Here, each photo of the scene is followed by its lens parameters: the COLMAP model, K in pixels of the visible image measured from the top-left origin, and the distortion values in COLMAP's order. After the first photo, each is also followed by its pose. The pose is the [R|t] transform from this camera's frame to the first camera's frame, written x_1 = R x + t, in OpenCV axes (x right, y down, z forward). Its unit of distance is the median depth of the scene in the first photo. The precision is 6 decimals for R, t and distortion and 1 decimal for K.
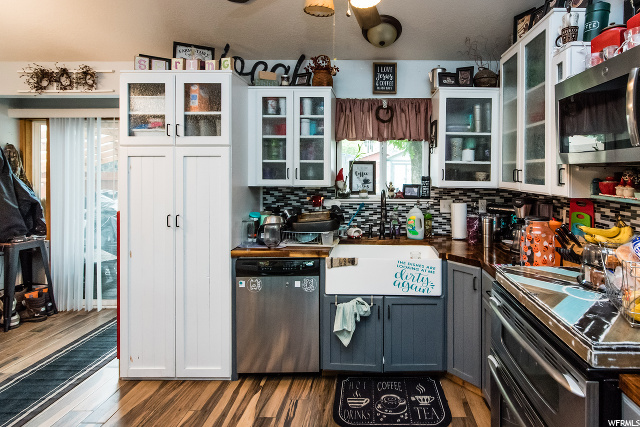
lens RADIAL K [[325.5, 0, 364.5], [0, 325.5, 172.5], [0, 0, 1]] dist [0.010841, -0.002308]
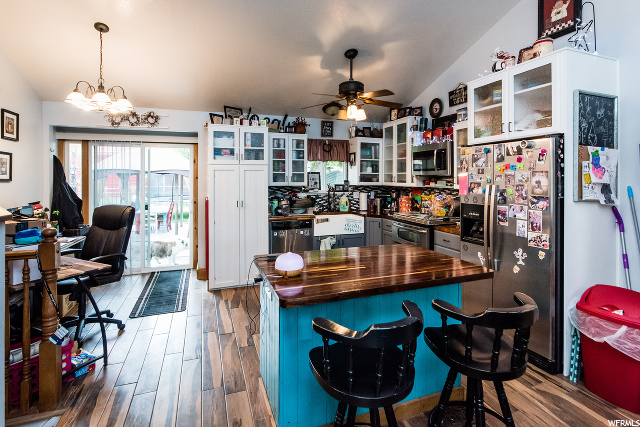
lens RADIAL K [[316.4, 0, 315.1], [0, 316.4, 180.8], [0, 0, 1]] dist [0.006212, 0.000117]
pose [[0.939358, -0.007494, 0.342855, -0.725489], [0.004927, 0.999953, 0.008358, -0.000780], [-0.342902, -0.006162, 0.939351, -0.814048]]
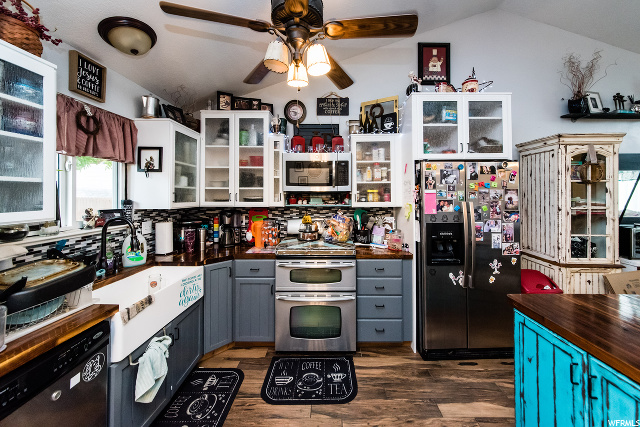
lens RADIAL K [[235.6, 0, 330.0], [0, 235.6, 192.4], [0, 0, 1]] dist [0.003263, -0.000055]
pose [[-0.013123, 0.000400, 0.999914, -0.588469], [0.002987, 0.999995, -0.000361, -0.009273], [-0.999909, 0.002982, -0.013124, 0.469304]]
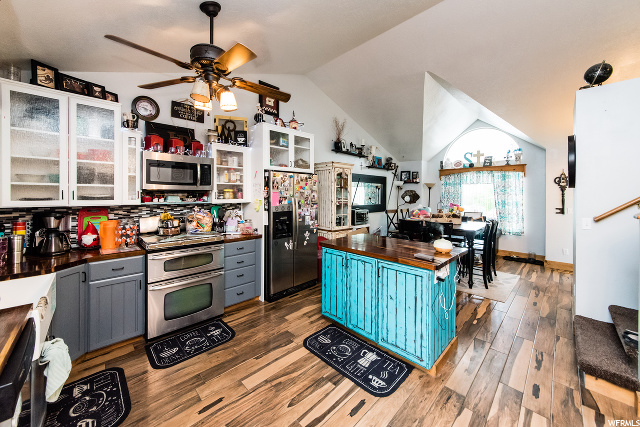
lens RADIAL K [[235.6, 0, 320.9], [0, 235.6, 198.1], [0, 0, 1]] dist [0.003263, -0.000055]
pose [[-0.704727, -0.021845, 0.709142, -0.829112], [-0.007480, 0.999699, 0.023363, -0.006059], [-0.709439, 0.011160, -0.704678, 0.814722]]
